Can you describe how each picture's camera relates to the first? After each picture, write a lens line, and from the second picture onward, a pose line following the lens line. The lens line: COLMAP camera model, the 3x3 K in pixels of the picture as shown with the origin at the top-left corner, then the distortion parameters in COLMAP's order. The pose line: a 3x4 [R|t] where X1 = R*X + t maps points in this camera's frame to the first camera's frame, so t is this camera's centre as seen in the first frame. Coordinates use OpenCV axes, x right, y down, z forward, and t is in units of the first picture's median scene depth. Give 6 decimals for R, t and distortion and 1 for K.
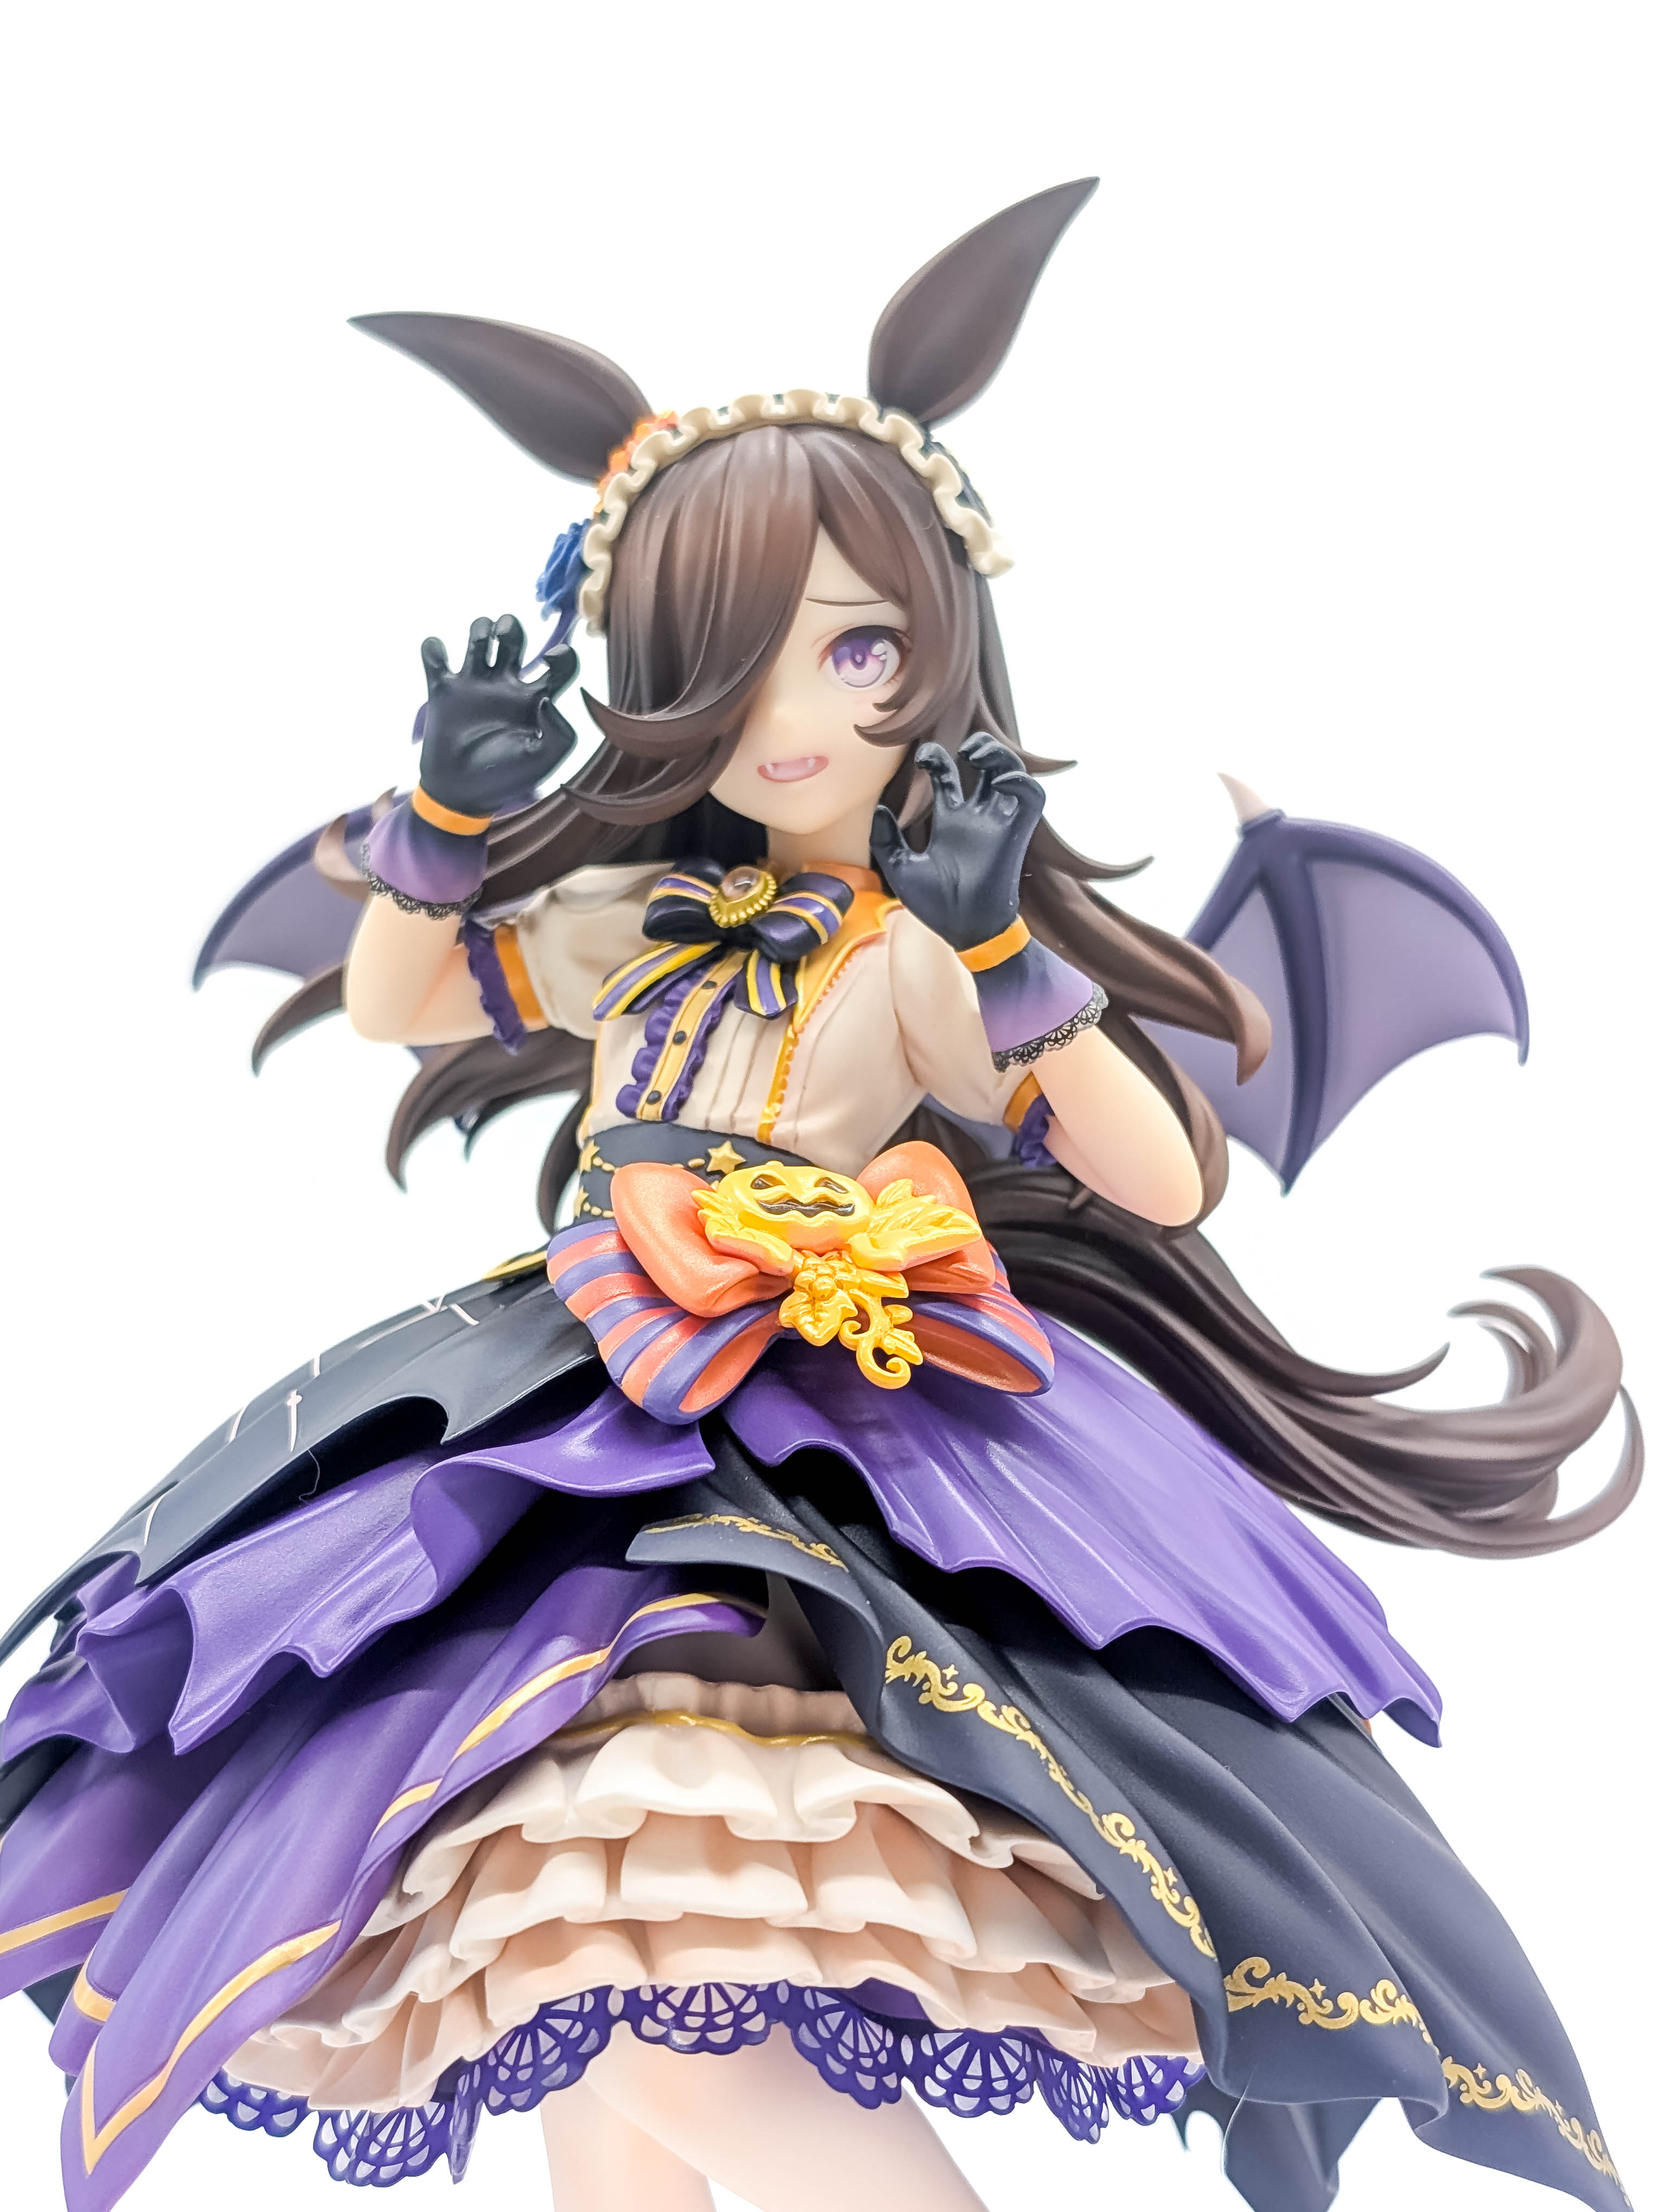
lens RADIAL K [[3546.2, 0, 876.9], [0, 3546.2, 1107.5], [0, 0, 1]] dist [0.196081, -1.157986]
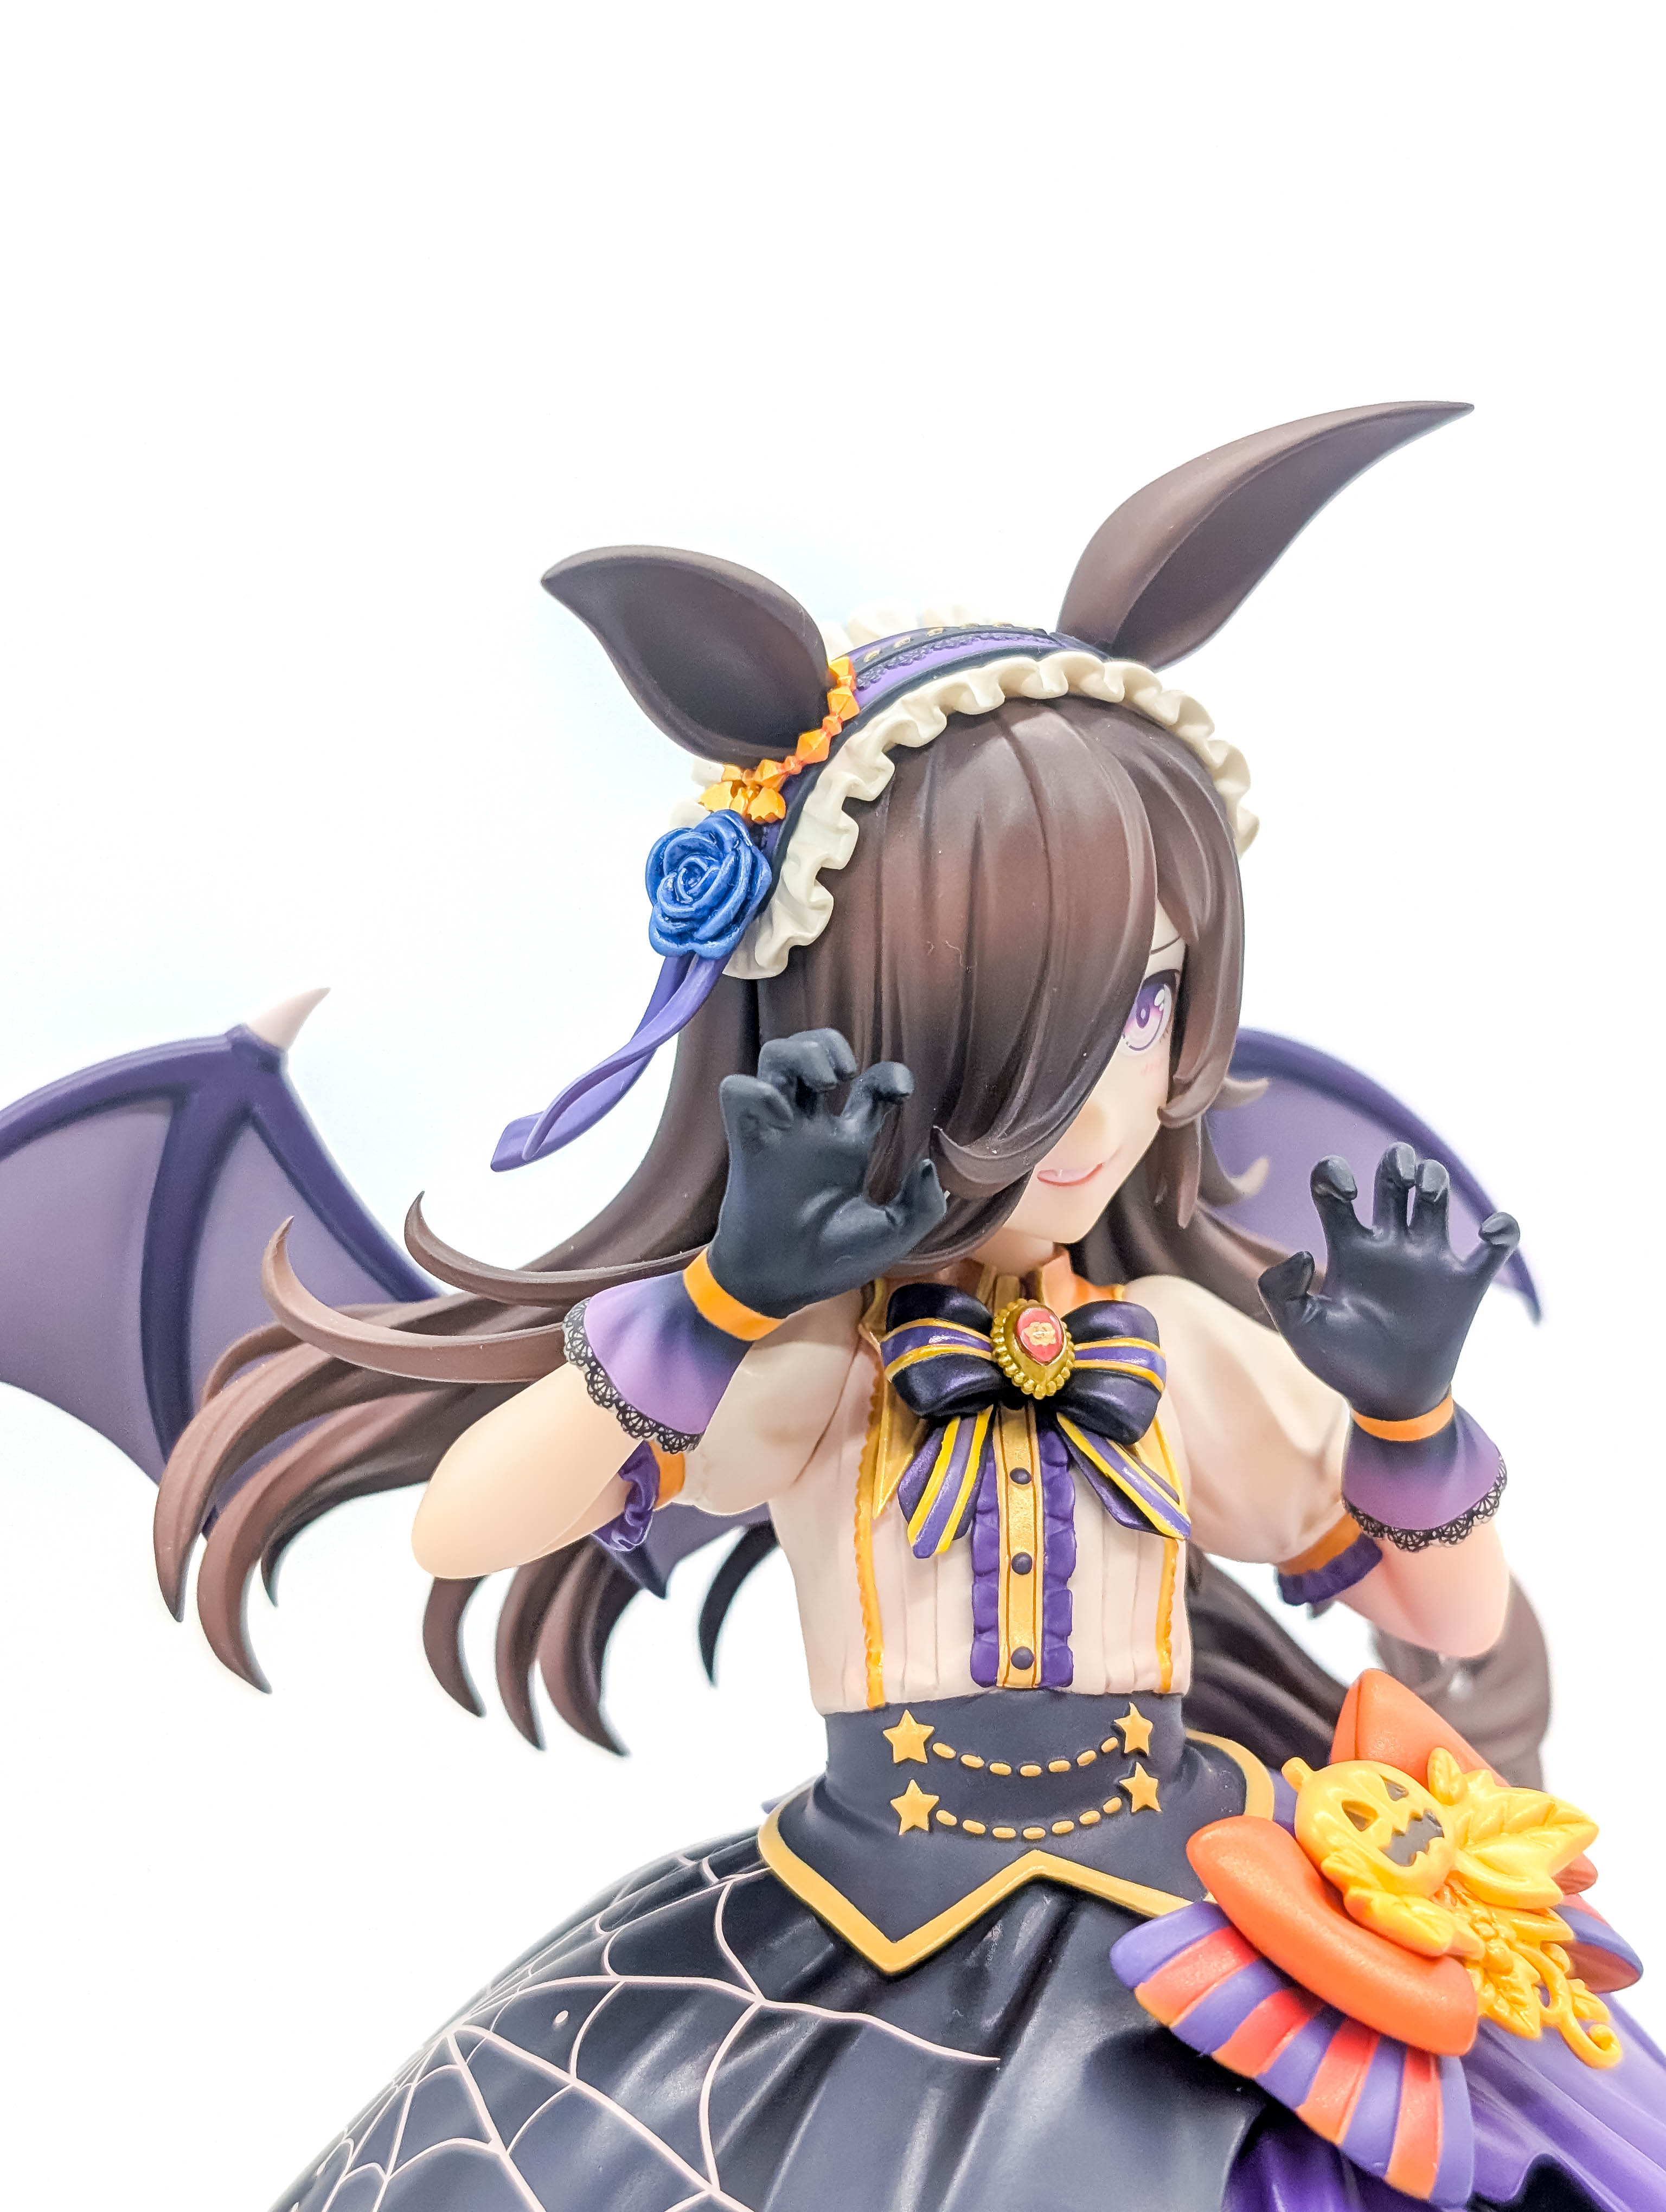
lens RADIAL K [[3477.9, 0, 906.2], [0, 3477.9, 1105.8], [0, 0, 1]] dist [0.233270, -1.343979]
pose [[0.751980, -0.133747, 0.645475, -0.573468], [-0.005472, 0.977900, 0.209003, -0.286293], [-0.659164, -0.160698, 0.734629, 0.529039]]
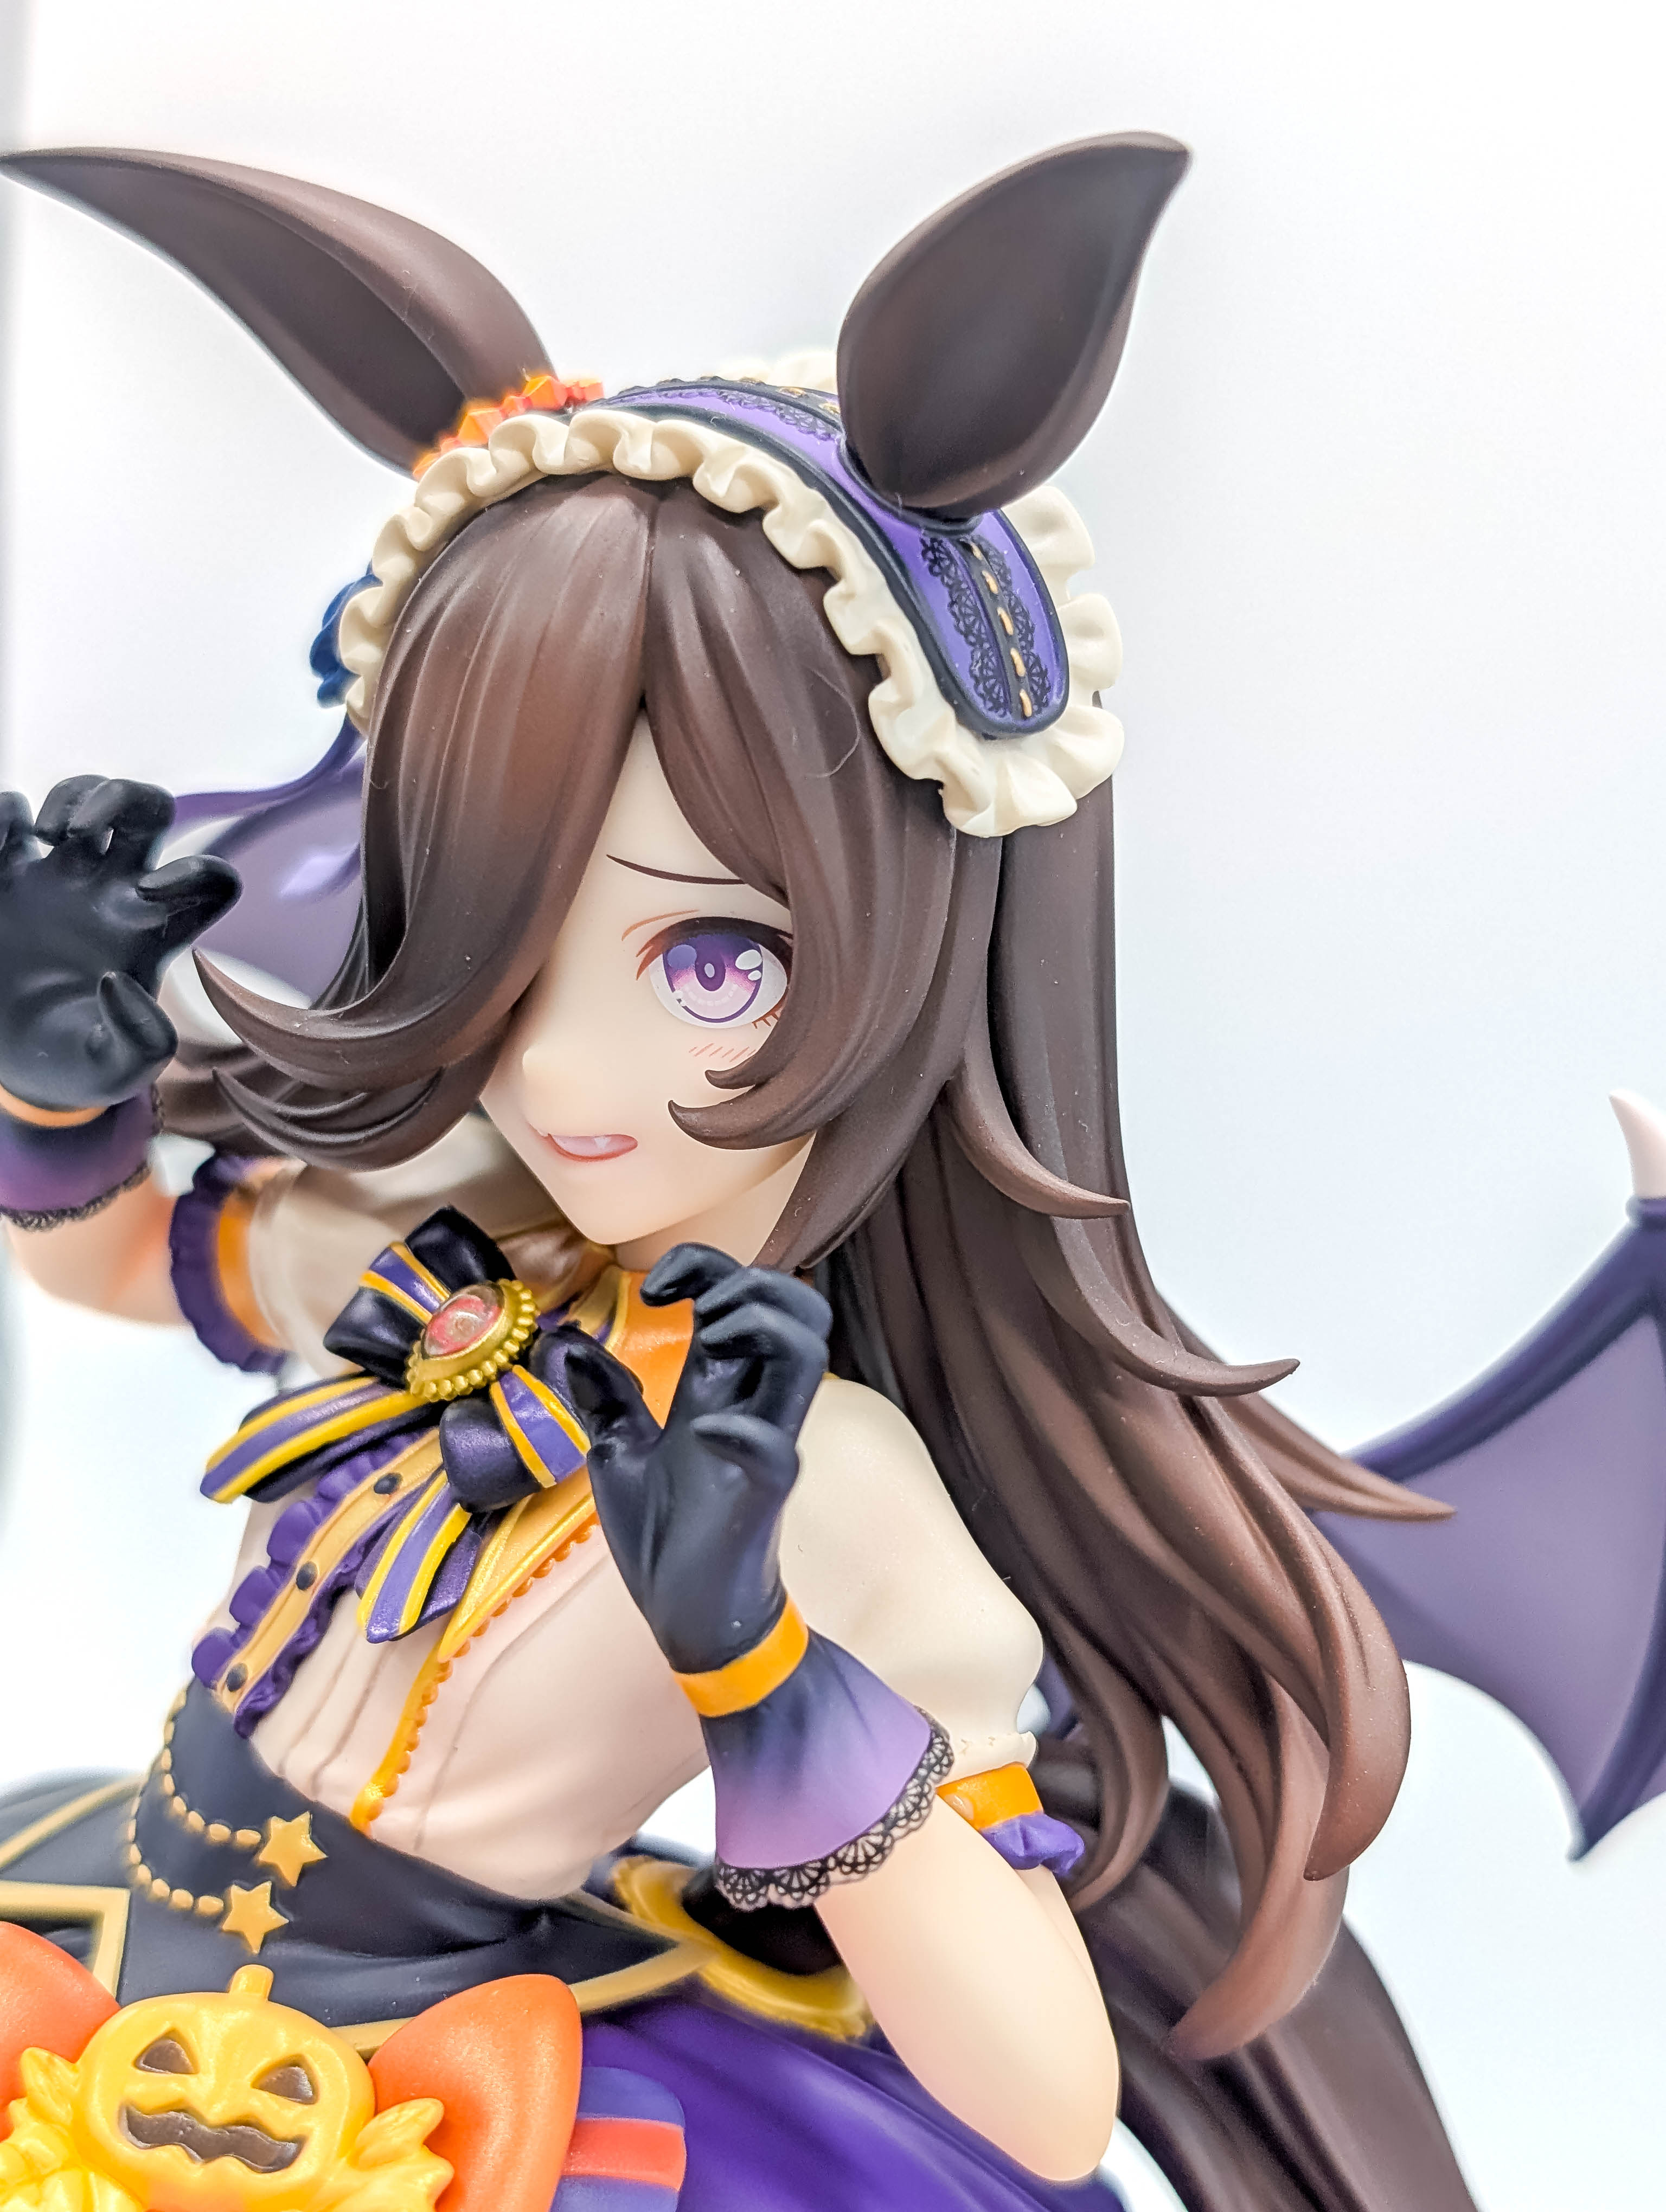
lens RADIAL K [[3477.9, 0, 906.2], [0, 3477.9, 1105.8], [0, 0, 1]] dist [0.233270, -1.343979]
pose [[0.906960, 0.230388, -0.352627, 0.226103], [-0.121489, 0.944662, 0.304721, -0.292300], [0.403317, -0.233529, 0.884760, 0.602906]]
